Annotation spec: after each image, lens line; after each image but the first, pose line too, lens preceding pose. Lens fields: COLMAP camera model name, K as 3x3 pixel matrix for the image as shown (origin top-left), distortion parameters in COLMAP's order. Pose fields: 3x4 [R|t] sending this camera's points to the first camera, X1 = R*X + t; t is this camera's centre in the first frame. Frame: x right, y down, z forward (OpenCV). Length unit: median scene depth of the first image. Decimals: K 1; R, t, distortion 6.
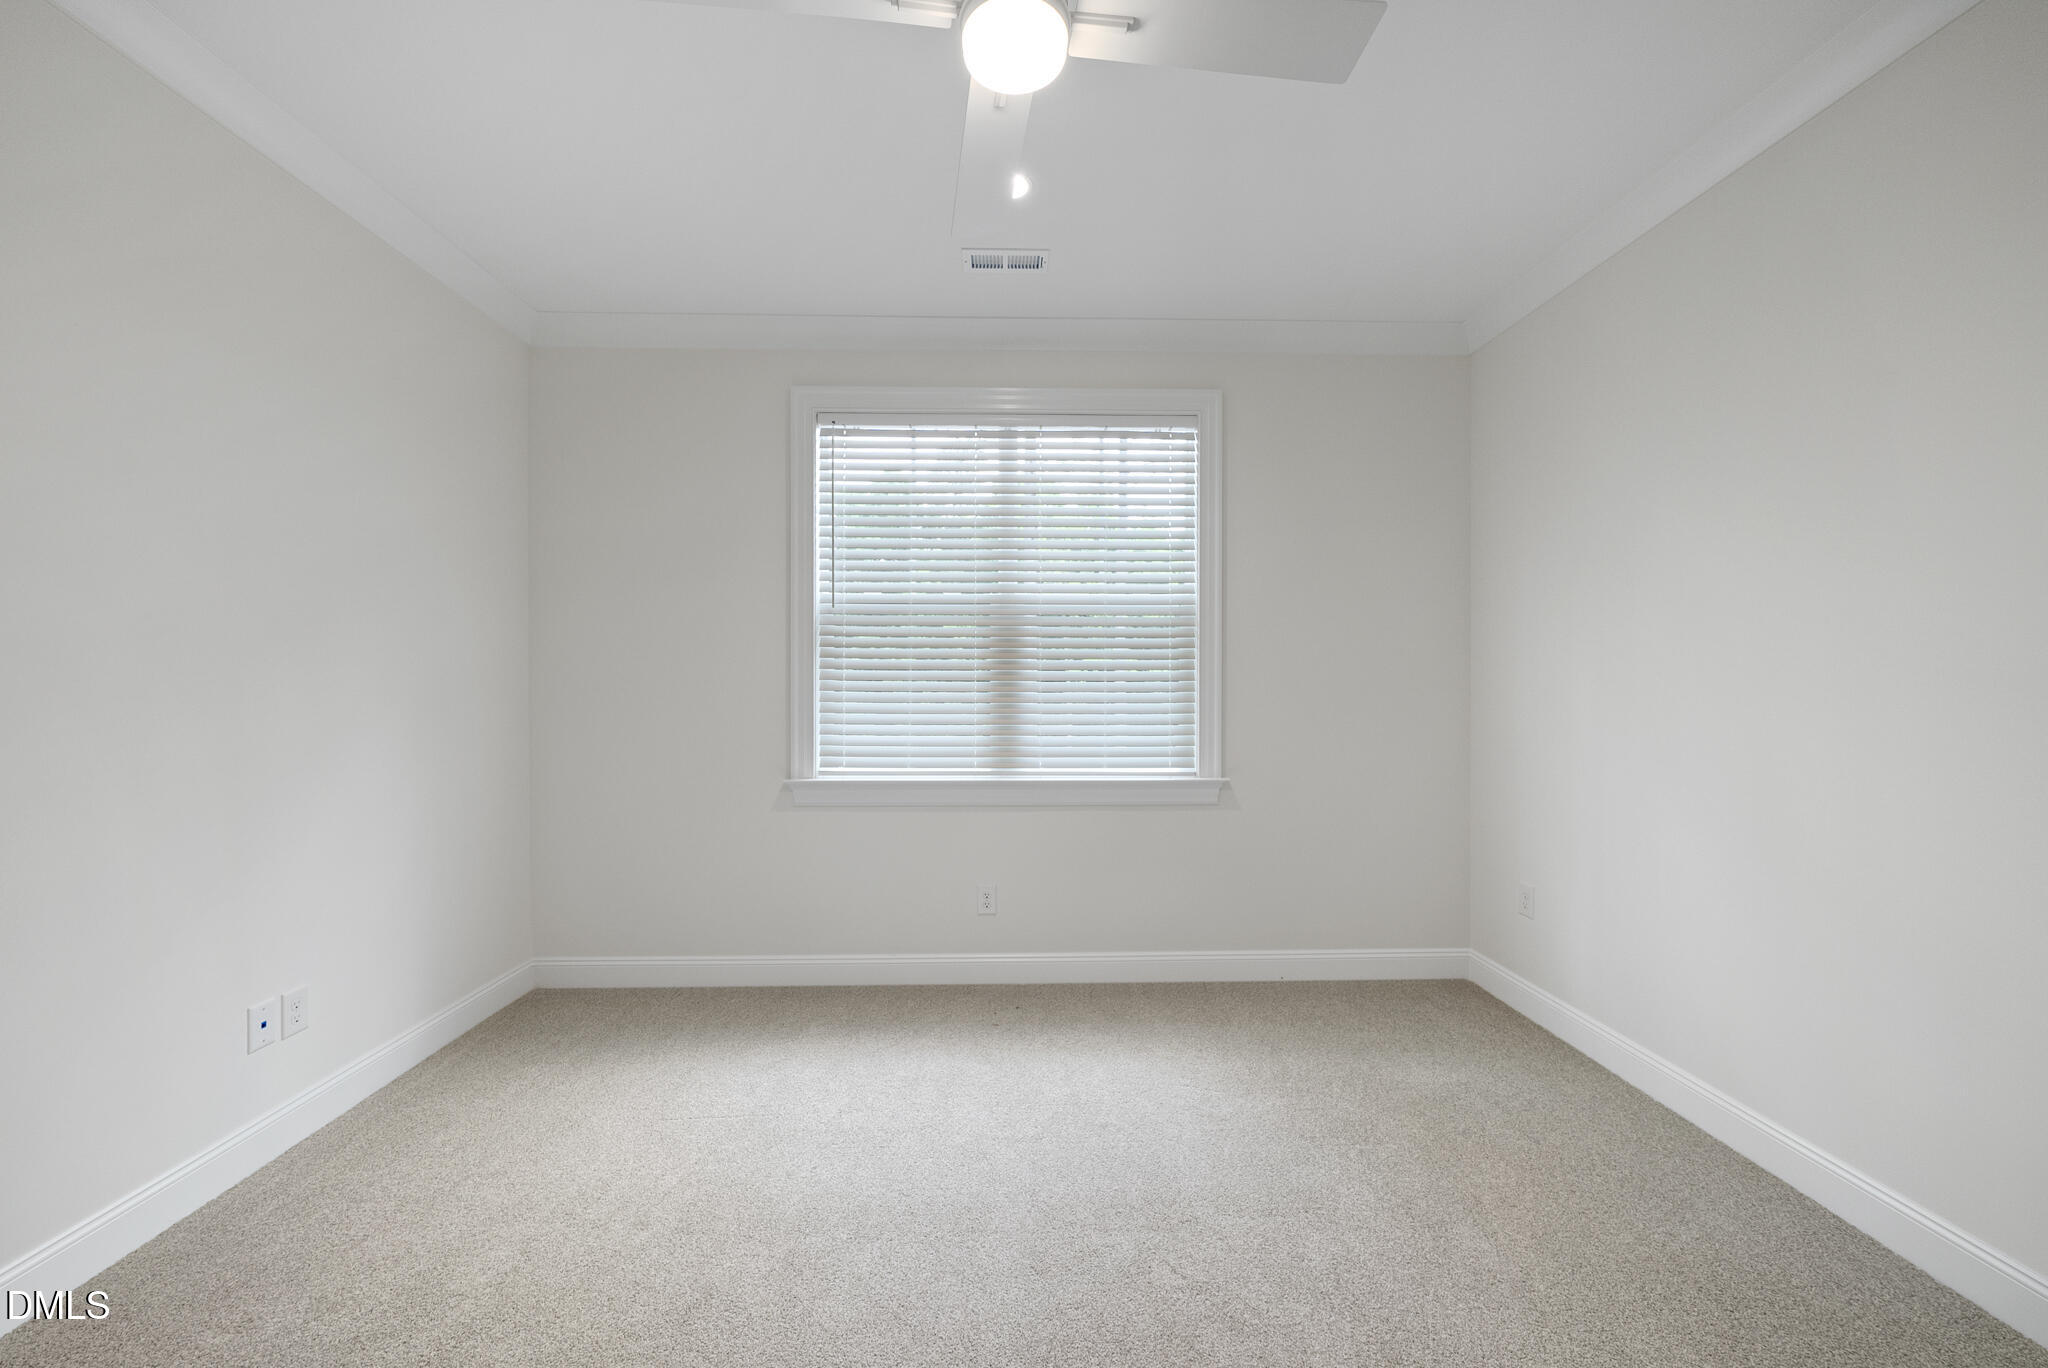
lens RADIAL K [[782.7, 0, 1028.5], [0, 782.7, 701.2], [0, 0, 1]] dist [-0.004346, 0.000338]
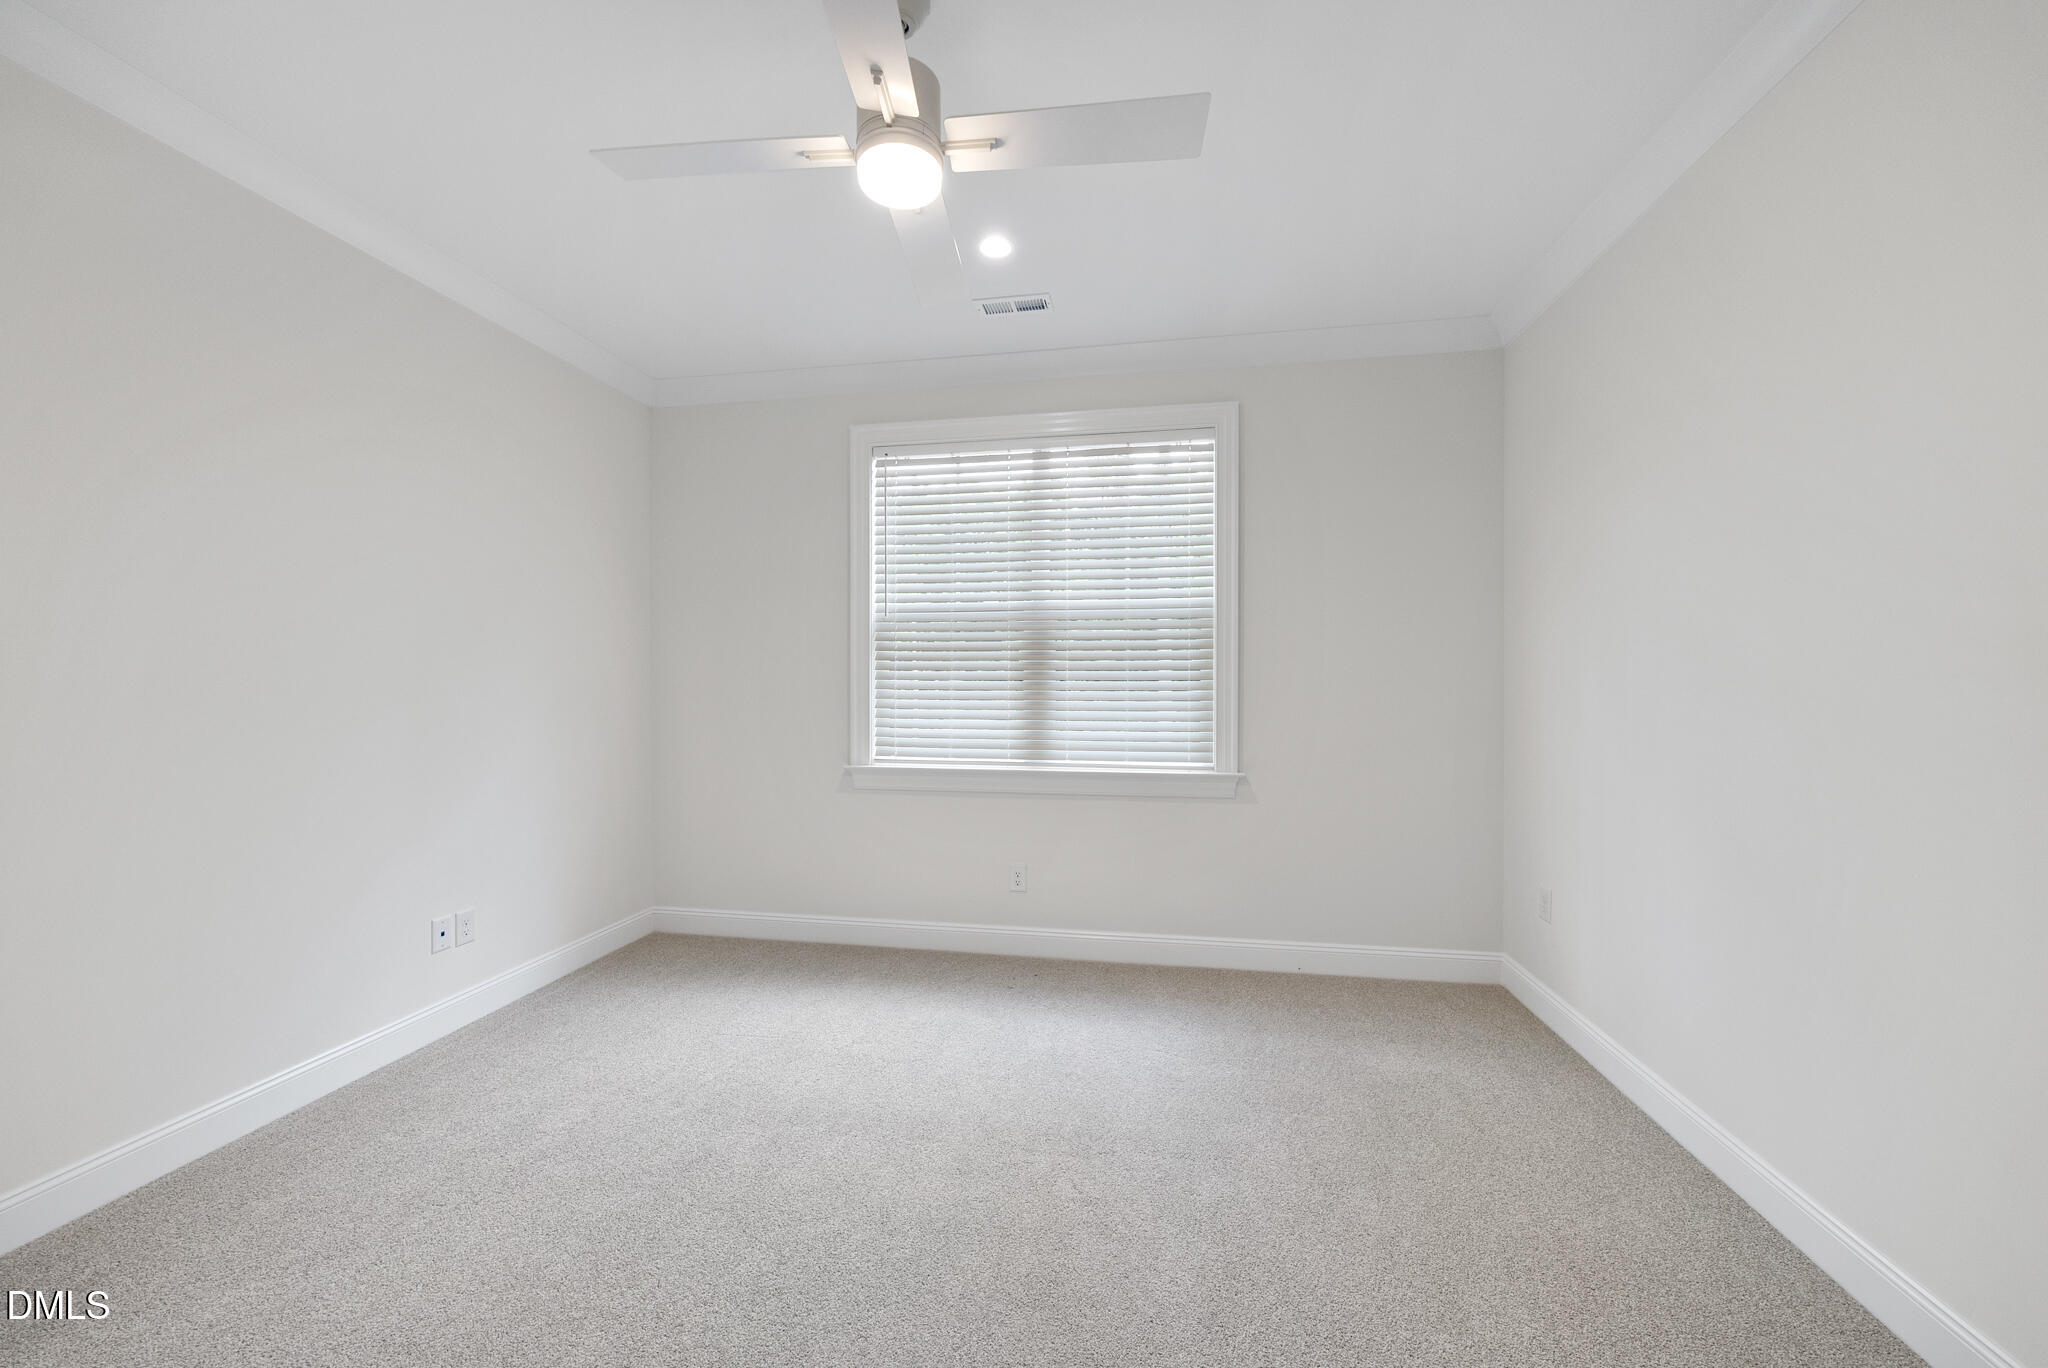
lens RADIAL K [[782.7, 0, 1026.5], [0, 782.7, 702.8], [0, 0, 1]] dist [-0.004346, 0.000338]
pose [[0.979386, 0.004267, -0.201951, 0.218514], [-0.003783, 0.999989, 0.002784, 0.003168], [0.201960, -0.001962, 0.979392, -0.096546]]
